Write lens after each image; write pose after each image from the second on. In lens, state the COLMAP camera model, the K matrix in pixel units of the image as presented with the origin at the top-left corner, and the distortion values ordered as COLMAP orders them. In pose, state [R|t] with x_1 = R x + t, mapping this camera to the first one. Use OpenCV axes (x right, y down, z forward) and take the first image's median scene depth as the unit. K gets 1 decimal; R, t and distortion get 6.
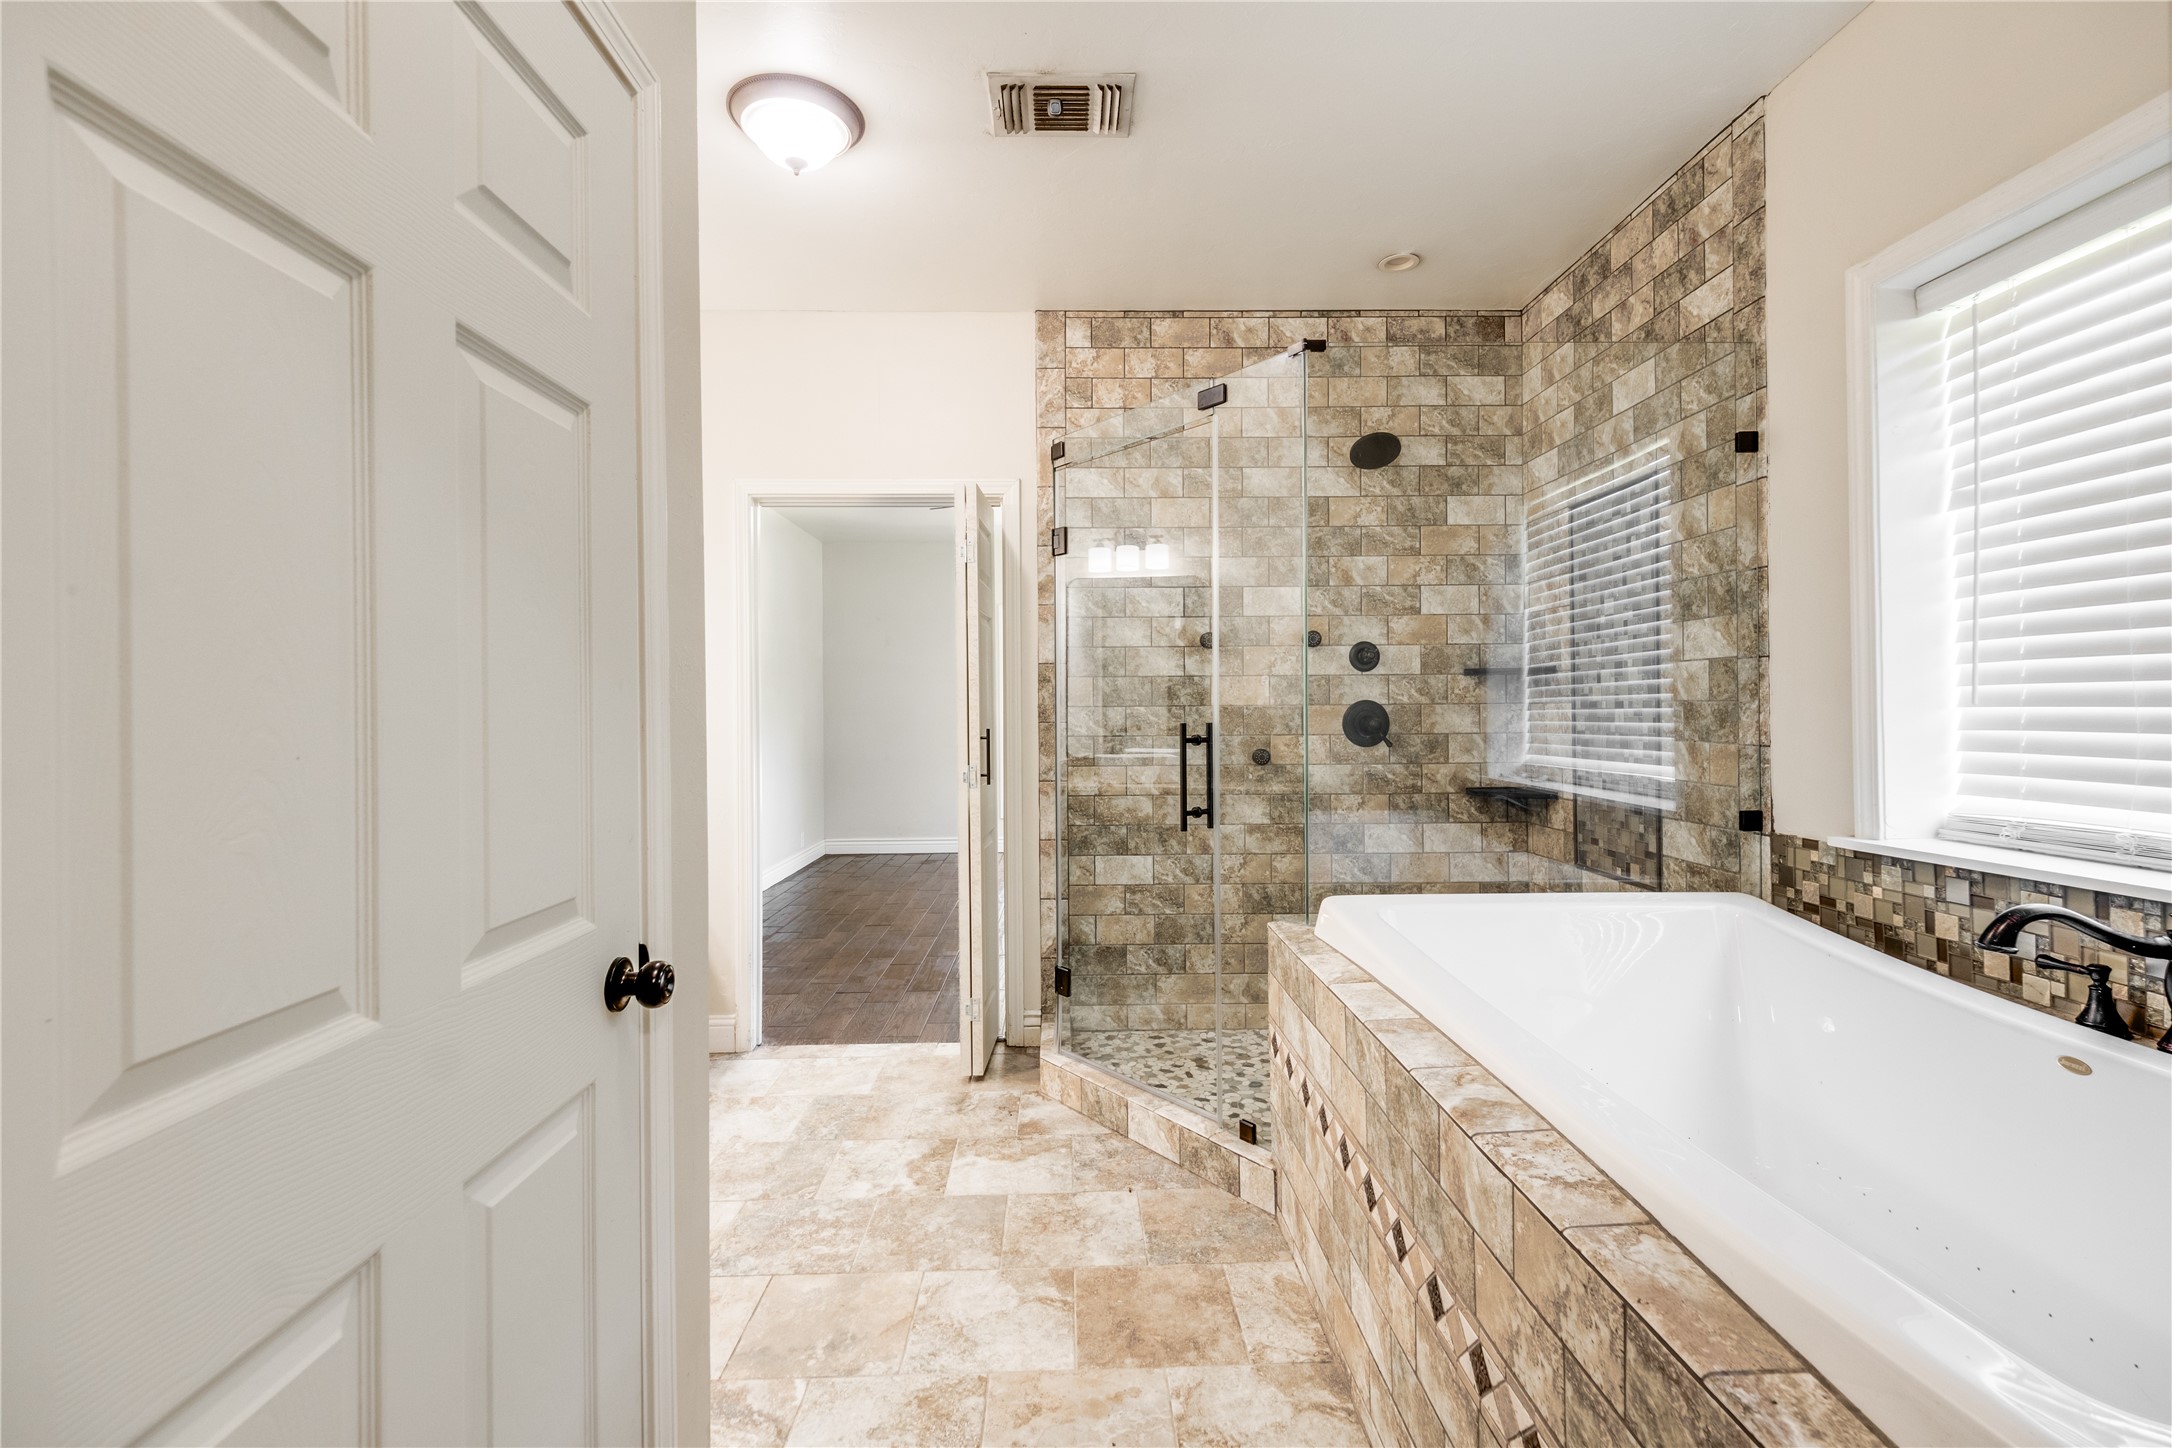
lens RADIAL K [[945.0, 0, 1086.9], [0, 945.0, 710.3], [0, 0, 1]] dist [0.001626, -0.000018]
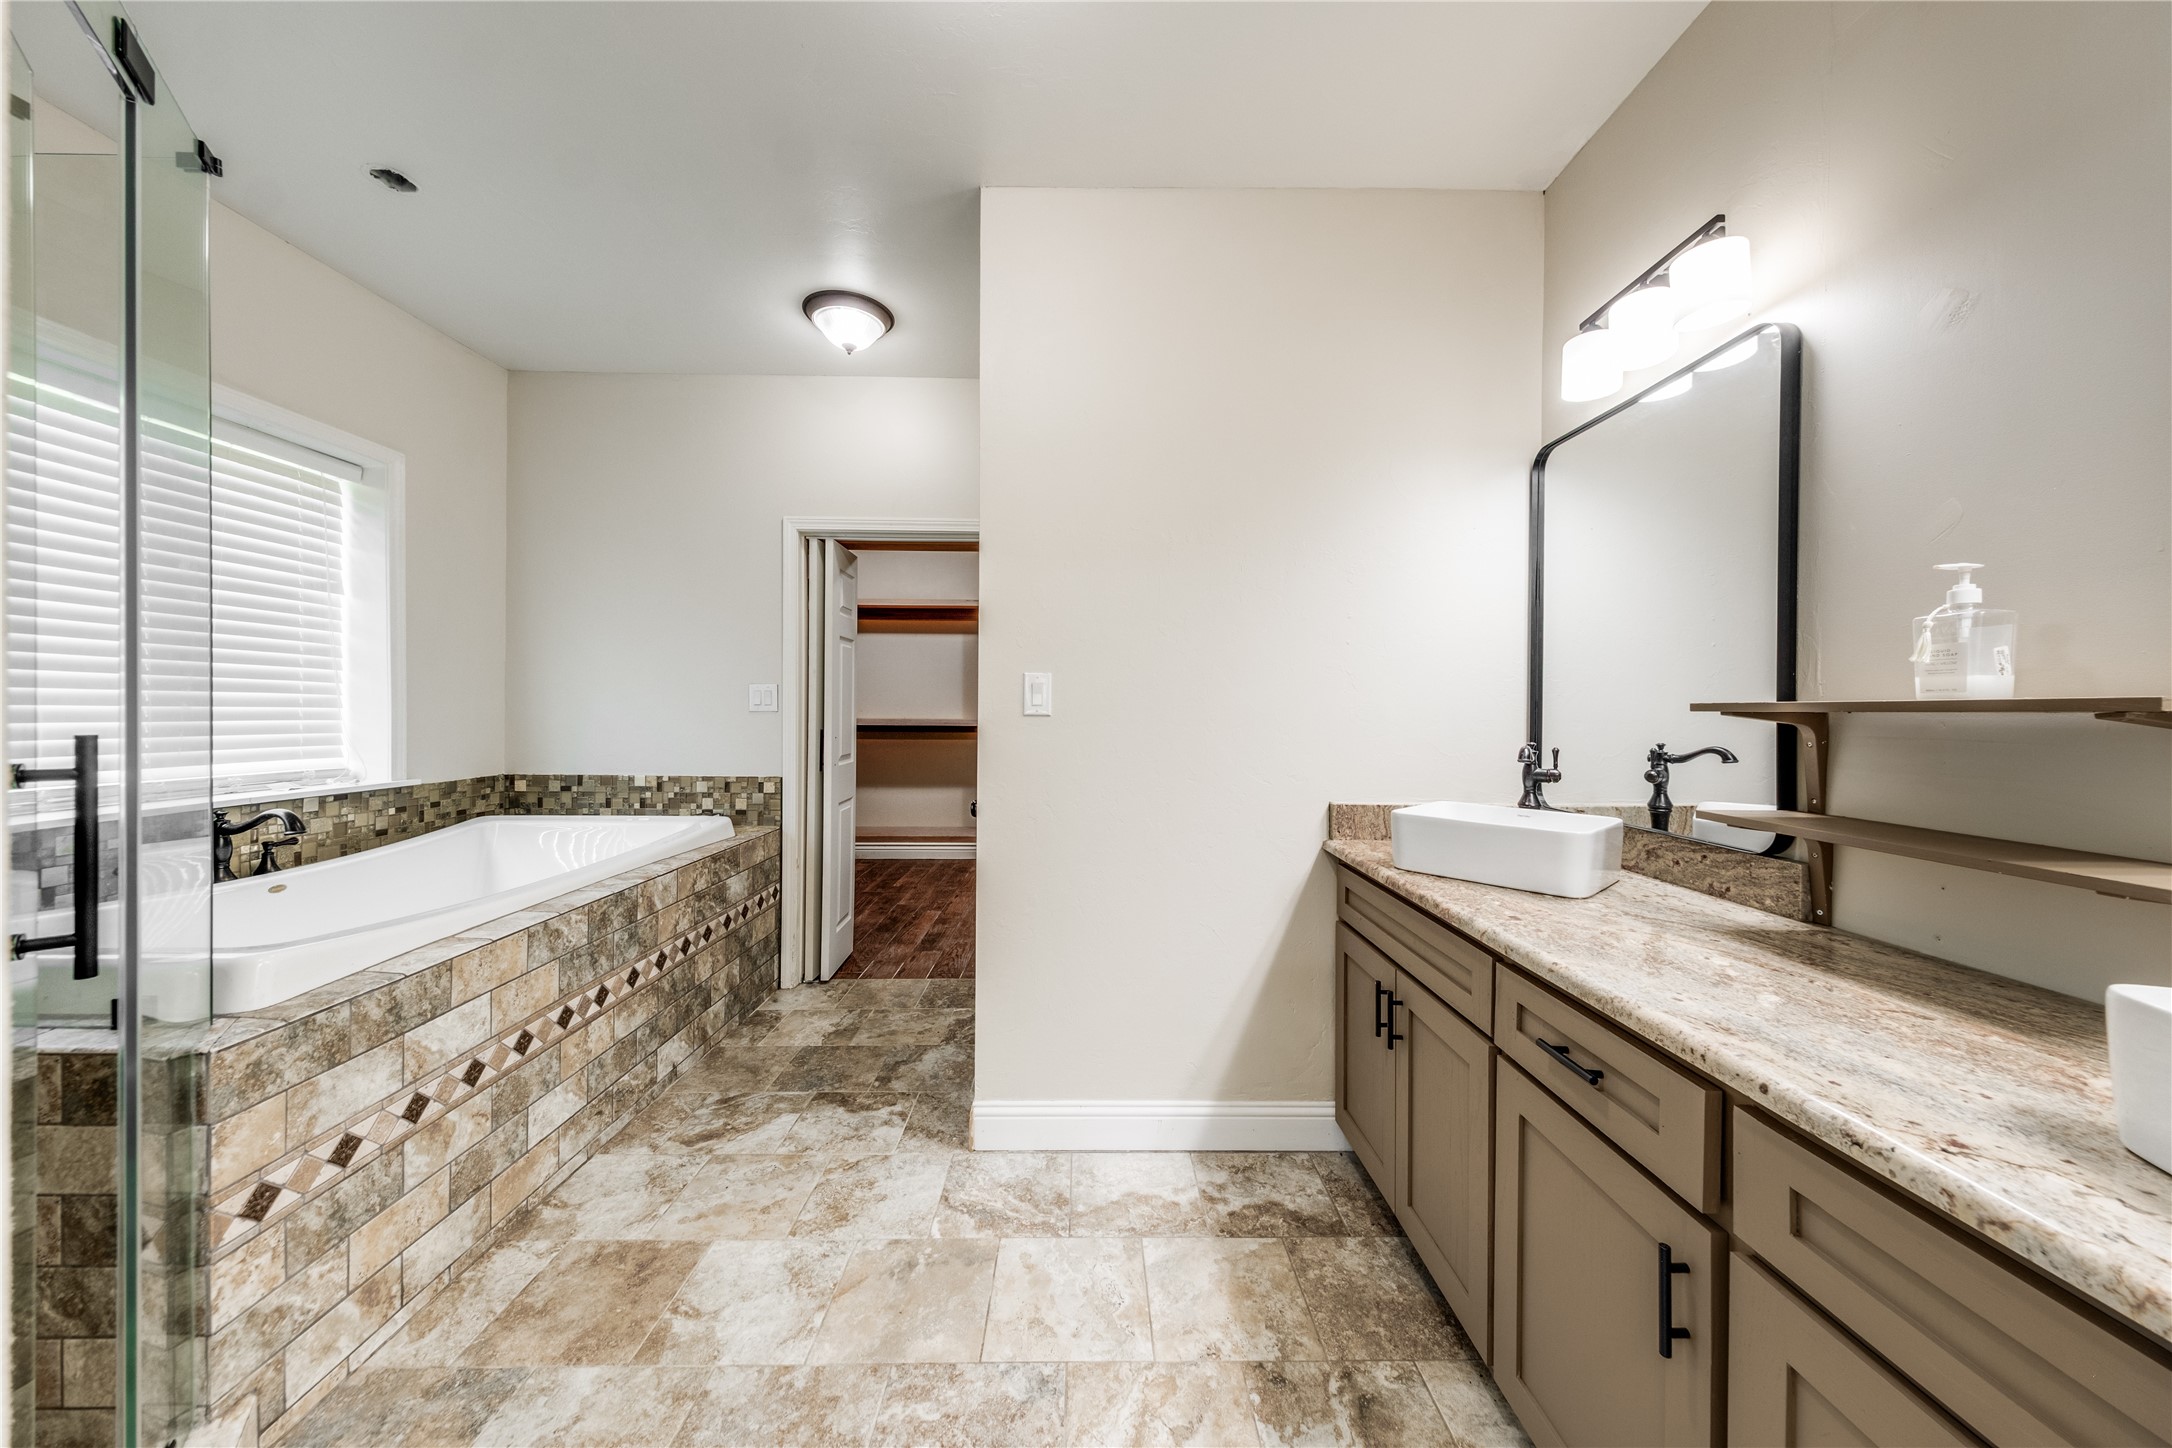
lens RADIAL K [[730.4, 0, 1091.7], [0, 730.4, 714.7], [0, 0, 1]] dist [-0.000977, -0.000133]
pose [[-0.999870, 0.000561, 0.016134, -0.322116], [0.000748, 0.999933, 0.011569, -0.000275], [-0.016126, 0.011579, -0.999803, 1.199700]]
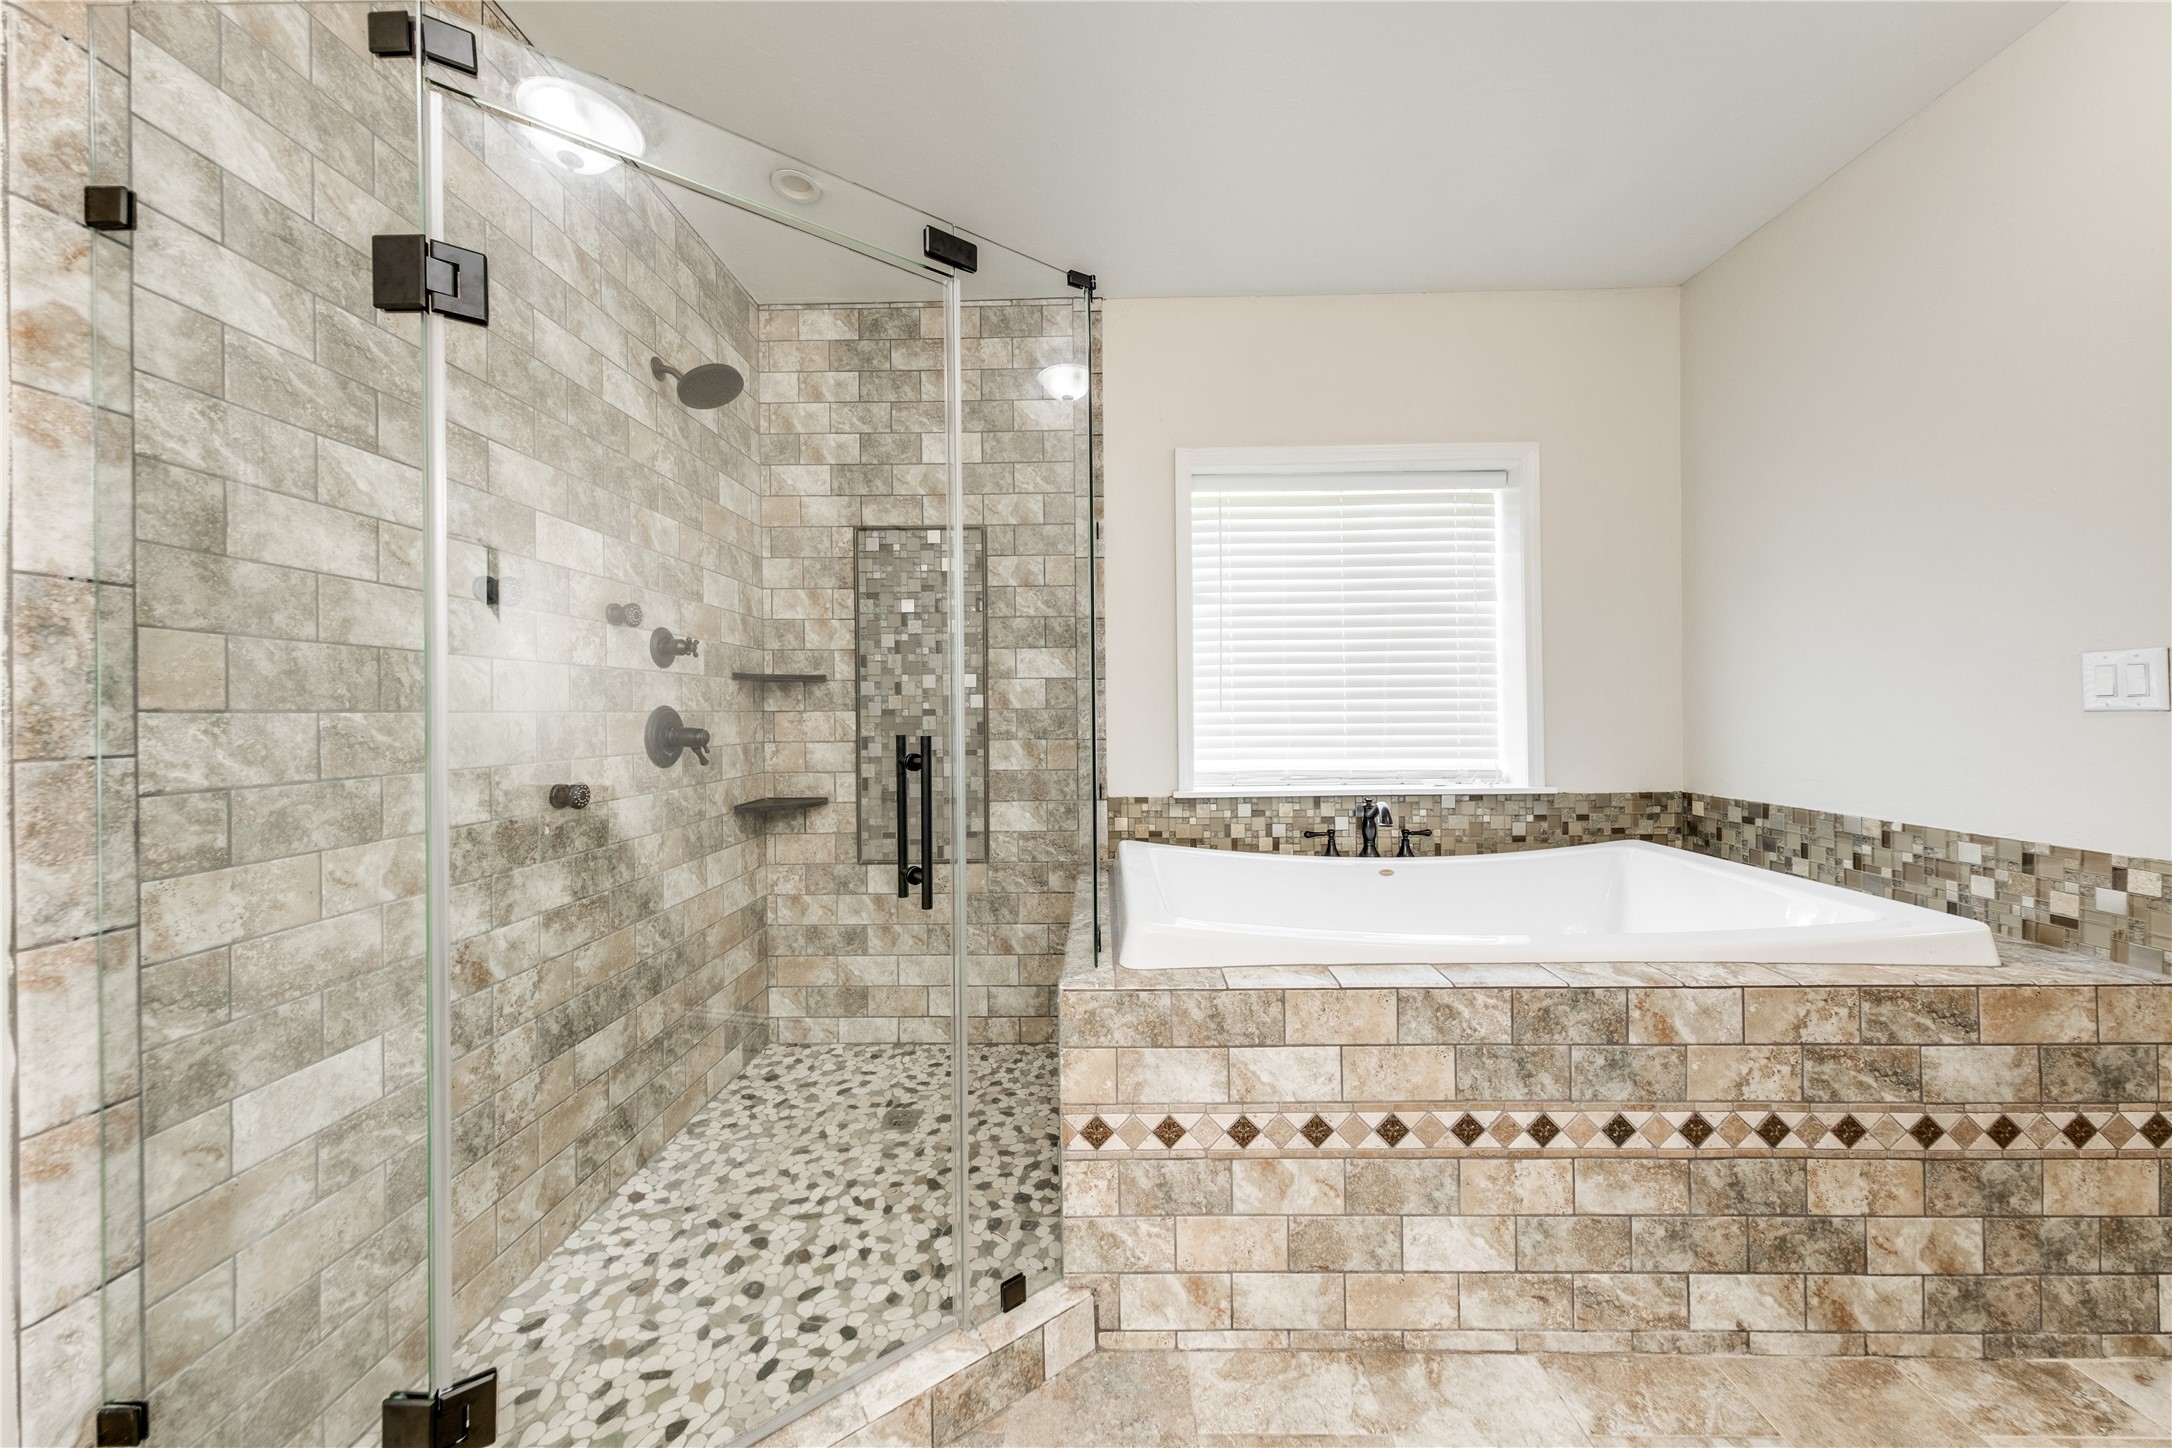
lens RADIAL K [[730.4, 0, 1091.7], [0, 730.4, 714.7], [0, 0, 1]] dist [-0.000977, -0.000133]
pose [[0.042742, 0.004688, 0.999075, -0.331768], [0.012614, 0.999907, -0.005232, 0.004310], [-0.999007, 0.012826, 0.042678, 0.774443]]
